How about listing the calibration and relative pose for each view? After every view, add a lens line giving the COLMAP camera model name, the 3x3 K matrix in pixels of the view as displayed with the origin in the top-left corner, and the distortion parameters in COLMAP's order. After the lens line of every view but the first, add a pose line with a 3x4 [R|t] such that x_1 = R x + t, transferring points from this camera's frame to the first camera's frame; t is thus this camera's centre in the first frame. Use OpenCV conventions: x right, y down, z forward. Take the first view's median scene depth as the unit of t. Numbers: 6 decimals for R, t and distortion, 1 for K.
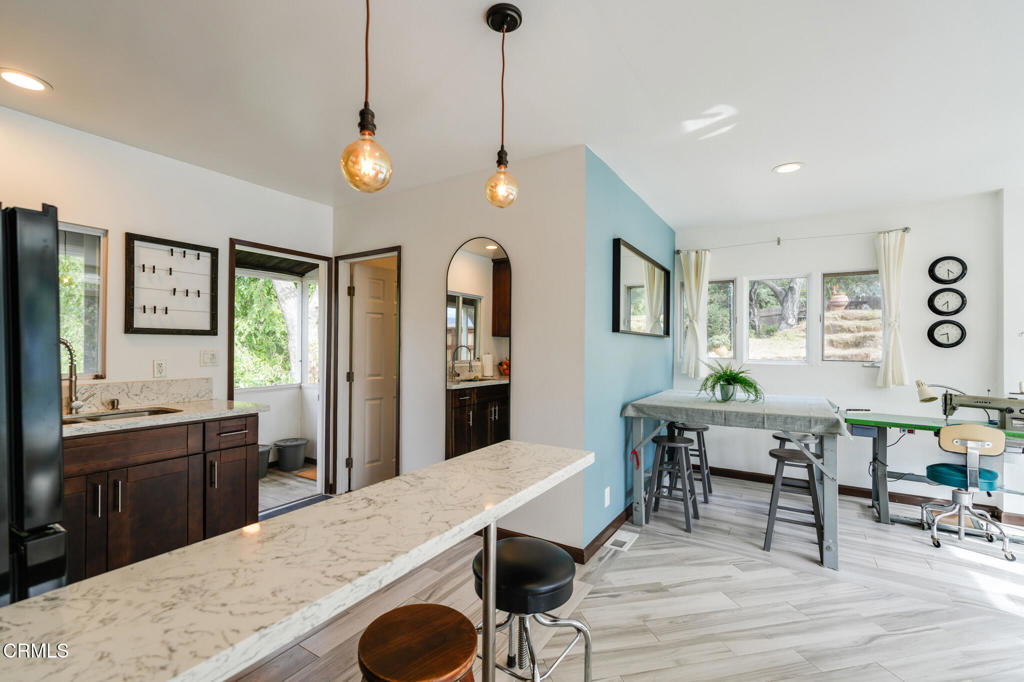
lens RADIAL K [[445.2, 0, 511.0], [0, 445.2, 342.7], [0, 0, 1]] dist [0.000221, 0.000416]
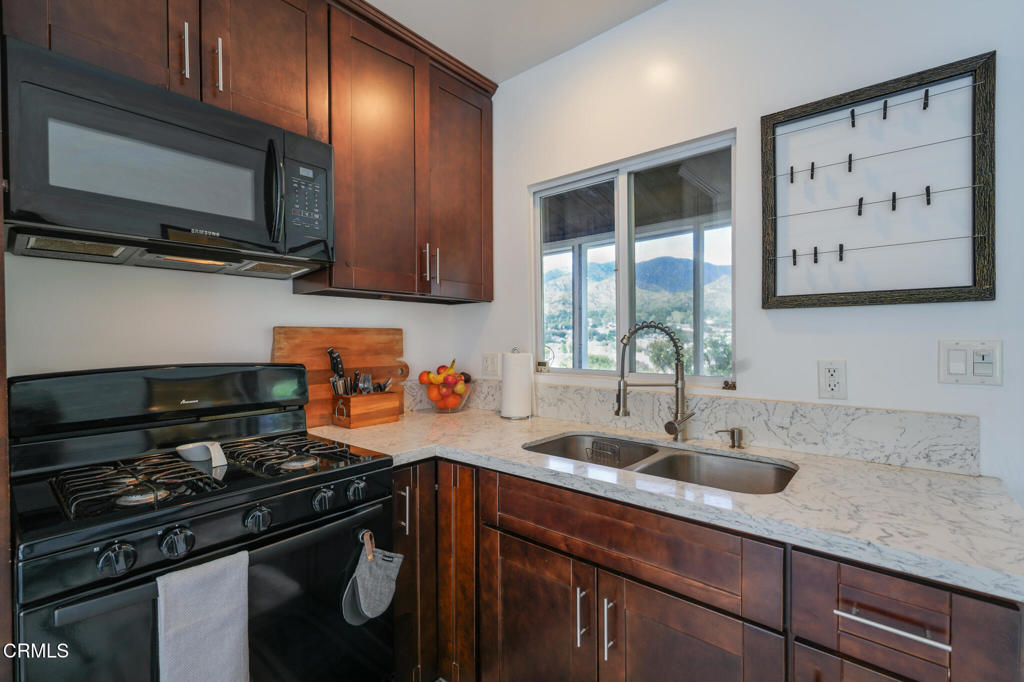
lens RADIAL K [[445.2, 0, 511.0], [0, 445.2, 342.7], [0, 0, 1]] dist [0.000221, 0.000416]
pose [[-0.150406, 0.003233, -0.988619, -0.252856], [0.008949, 0.999958, 0.001909, 0.014155], [0.988584, -0.008560, -0.150429, 0.673943]]
